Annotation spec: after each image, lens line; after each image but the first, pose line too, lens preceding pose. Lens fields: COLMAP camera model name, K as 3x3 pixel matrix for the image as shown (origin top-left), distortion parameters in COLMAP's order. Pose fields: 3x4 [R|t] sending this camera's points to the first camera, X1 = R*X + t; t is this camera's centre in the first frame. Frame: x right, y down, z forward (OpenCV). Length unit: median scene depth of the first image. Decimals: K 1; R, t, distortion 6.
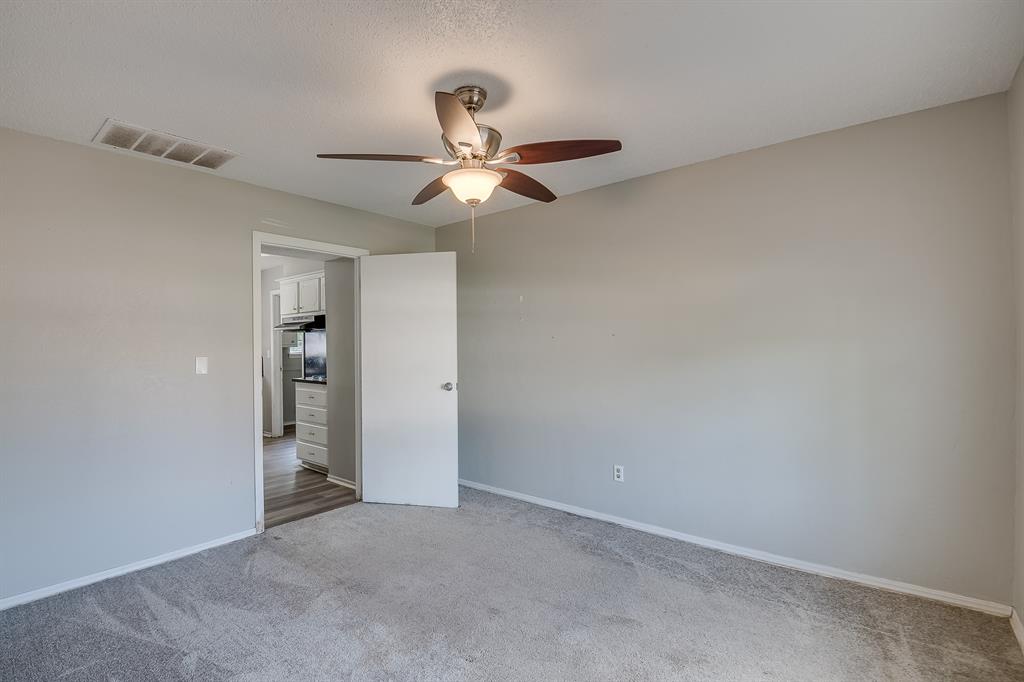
lens RADIAL K [[466.3, 0, 502.0], [0, 466.3, 345.0], [0, 0, 1]] dist [-0.008396, -0.015833]
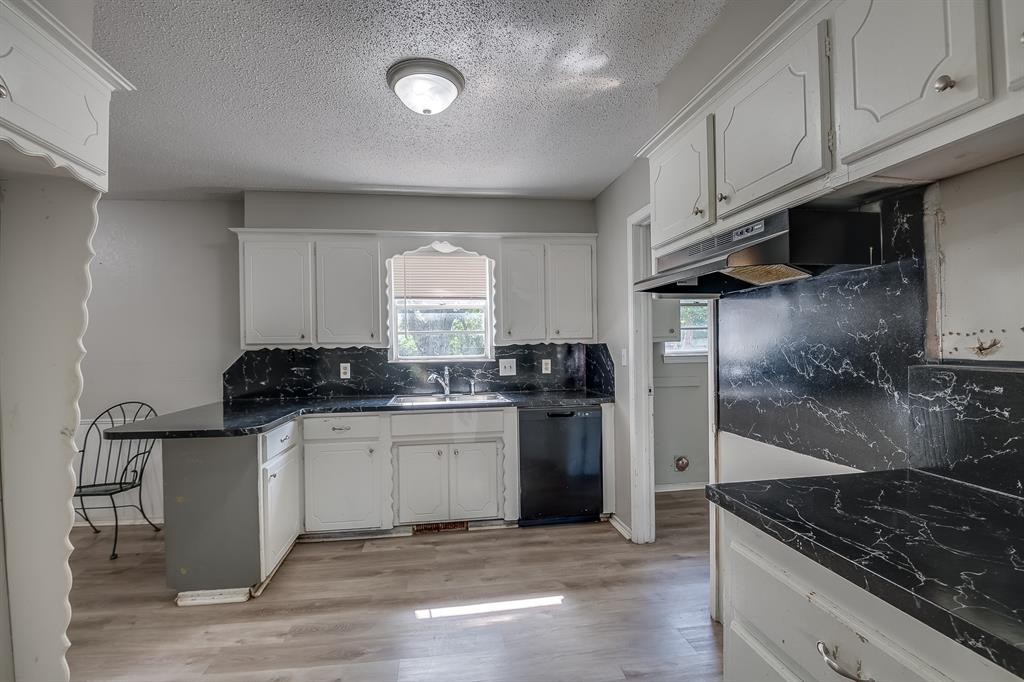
lens RADIAL K [[466.3, 0, 502.0], [0, 466.3, 345.0], [0, 0, 1]] dist [-0.008396, -0.015833]
pose [[0.738630, -0.002242, -0.674107, -0.283186], [0.007873, 0.999955, 0.005301, 0.004682], [0.674065, -0.009223, 0.738614, 0.582275]]
